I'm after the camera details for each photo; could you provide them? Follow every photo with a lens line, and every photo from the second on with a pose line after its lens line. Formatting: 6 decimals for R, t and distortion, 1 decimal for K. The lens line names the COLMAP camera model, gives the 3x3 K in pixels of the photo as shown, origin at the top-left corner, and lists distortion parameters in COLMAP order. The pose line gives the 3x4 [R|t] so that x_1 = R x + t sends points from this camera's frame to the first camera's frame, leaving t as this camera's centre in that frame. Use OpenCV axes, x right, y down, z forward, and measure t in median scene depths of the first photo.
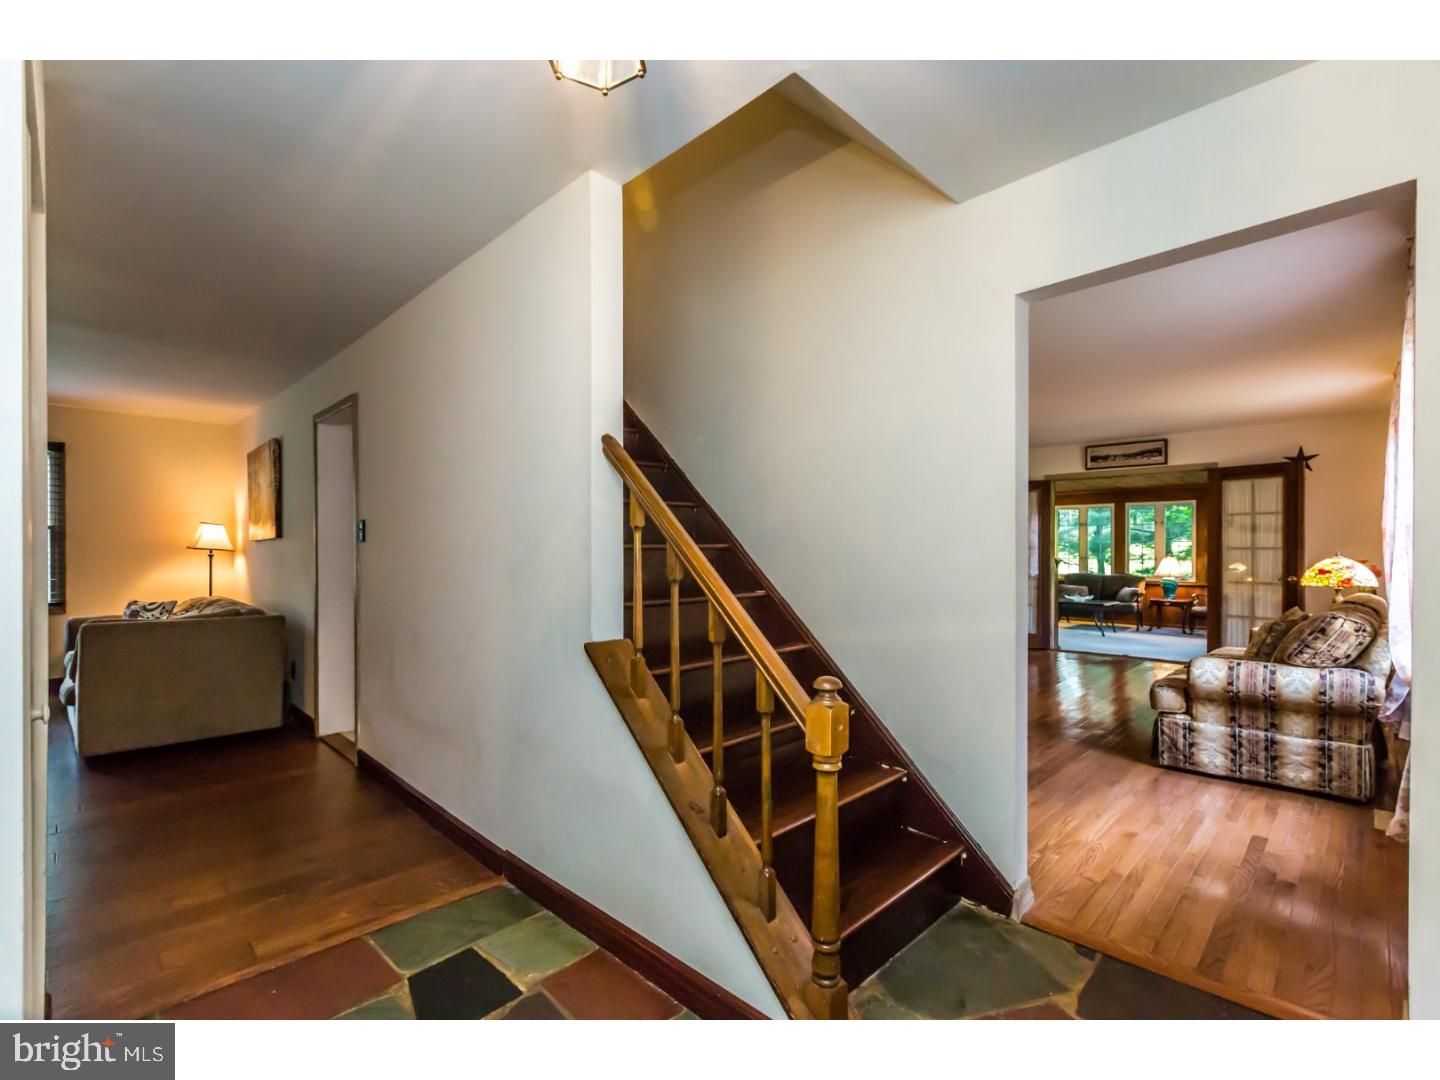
lens RADIAL K [[640.8, 0, 720.0], [0, 640.8, 540.0], [0, 0, 1]] dist [0.001963, 0.000003]
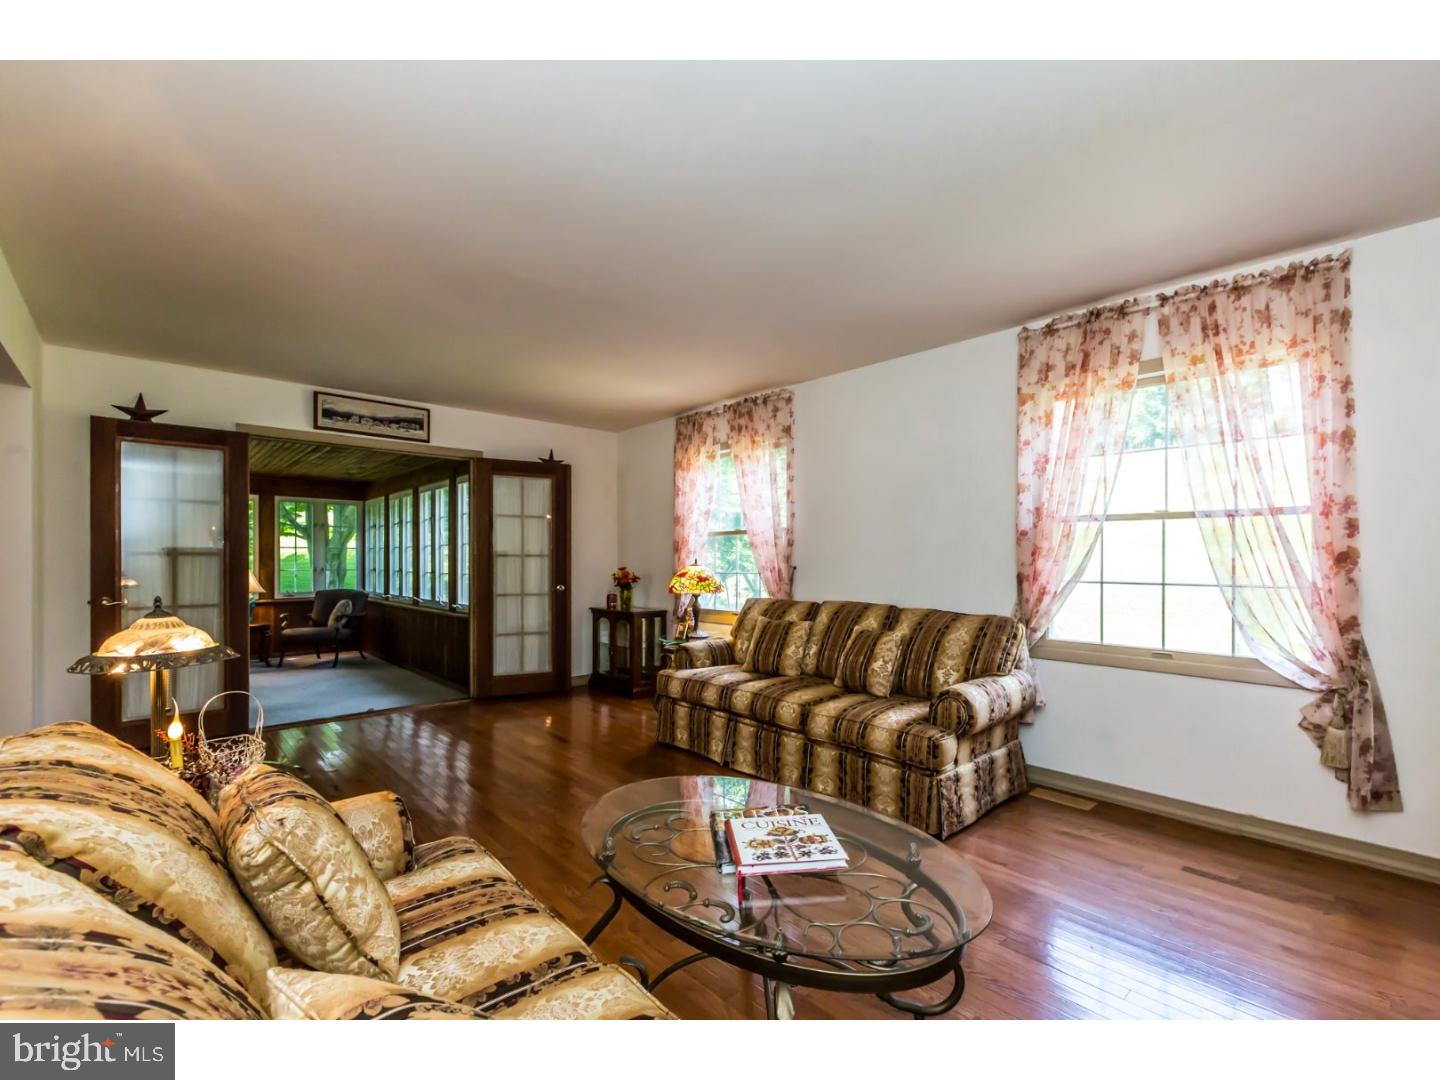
lens RADIAL K [[658.9, 0, 718.4], [0, 658.9, 563.4], [0, 0, 1]] dist [0.002094, 0.000076]
pose [[0.065263, -0.000388, 0.997868, -0.052684], [-0.019796, 0.999803, 0.001684, 0.015408], [-0.997672, -0.019864, 0.065242, 0.613810]]
